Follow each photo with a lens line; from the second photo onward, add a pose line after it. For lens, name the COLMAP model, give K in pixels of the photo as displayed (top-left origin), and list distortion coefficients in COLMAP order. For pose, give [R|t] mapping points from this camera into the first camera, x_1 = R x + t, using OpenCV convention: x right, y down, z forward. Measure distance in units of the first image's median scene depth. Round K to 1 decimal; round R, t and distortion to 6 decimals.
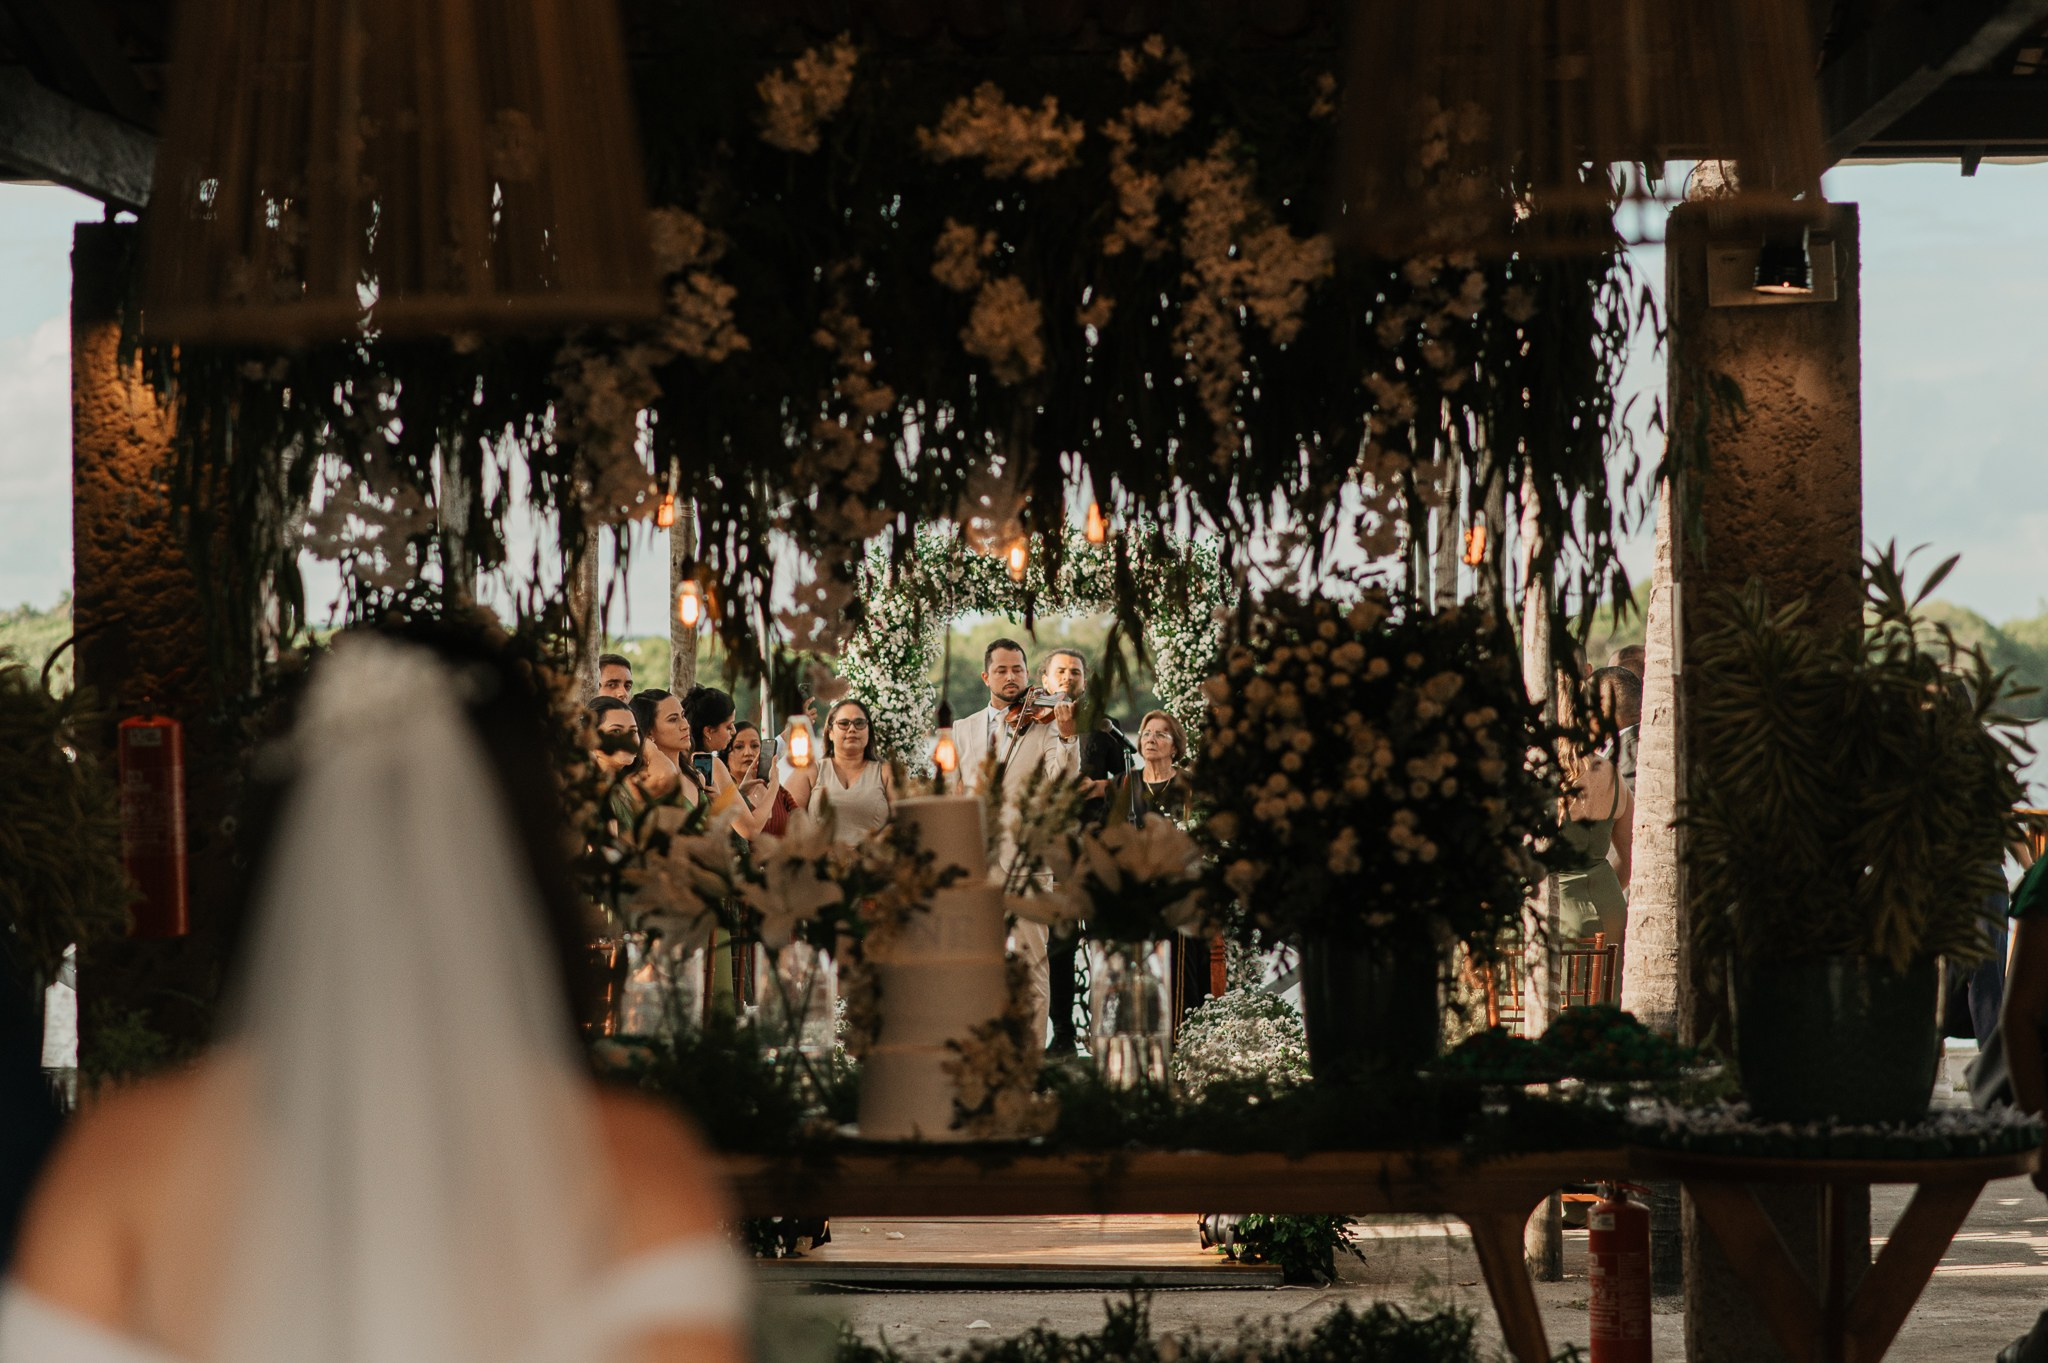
lens RADIAL K [[5037.4, 0, 1020.9], [0, 5037.4, 679.1], [0, 0, 1]] dist [0.128299, 0.000000]
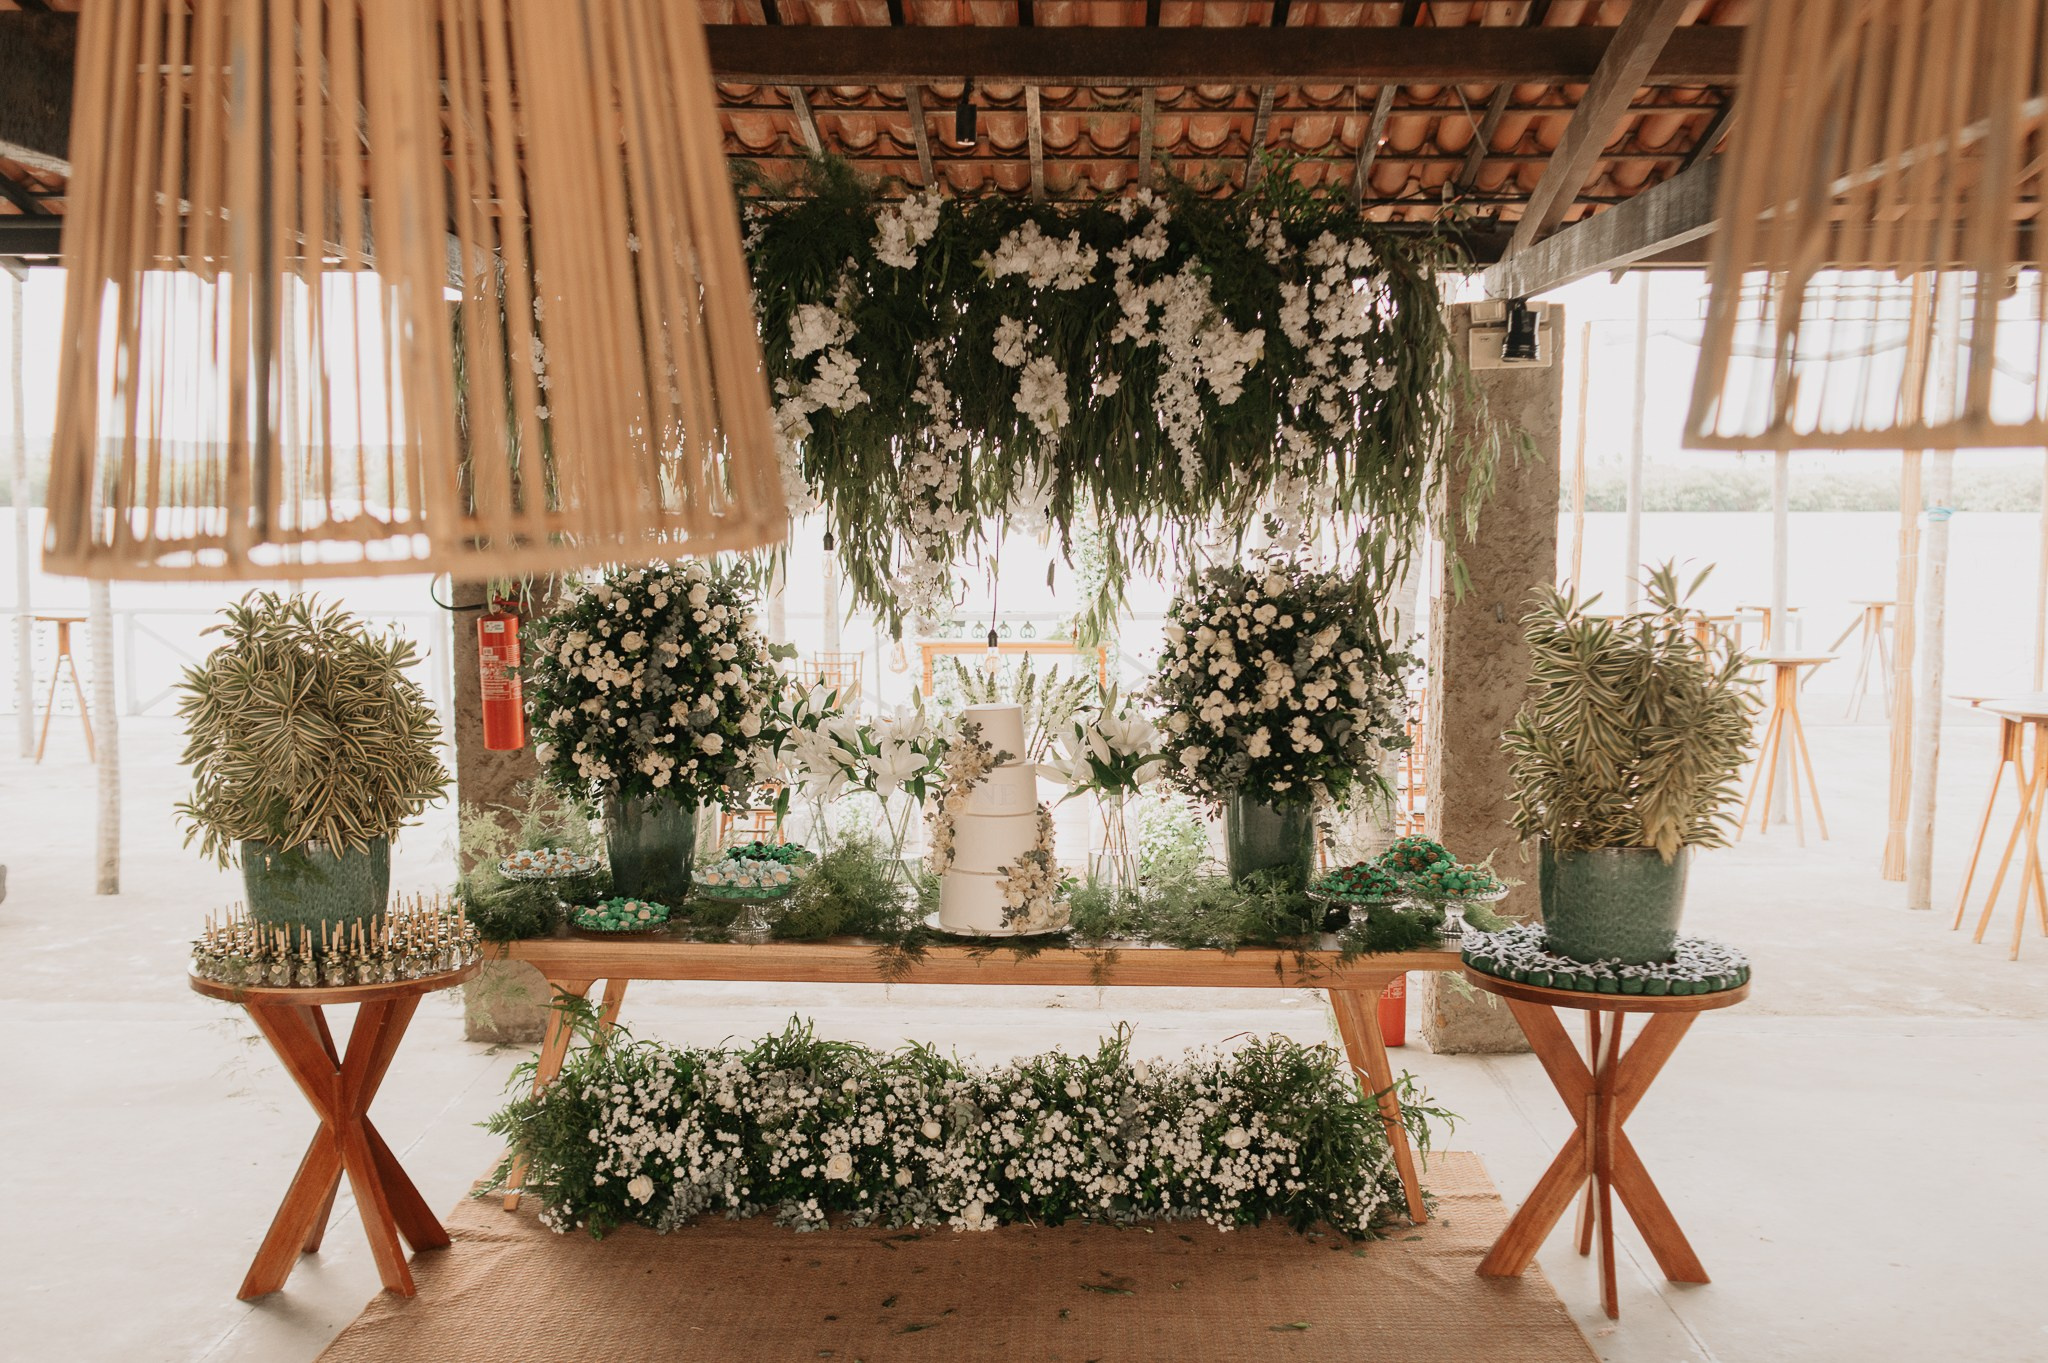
lens RADIAL K [[1990.3, 0, 1022.8], [0, 1990.3, 696.0], [0, 0, 1]] dist [0.150822, 0.000000]
pose [[0.999759, 0.009570, 0.019779, -0.019381], [-0.011741, 0.993553, 0.112761, -0.046903], [-0.018572, -0.112966, 0.993425, 0.404211]]
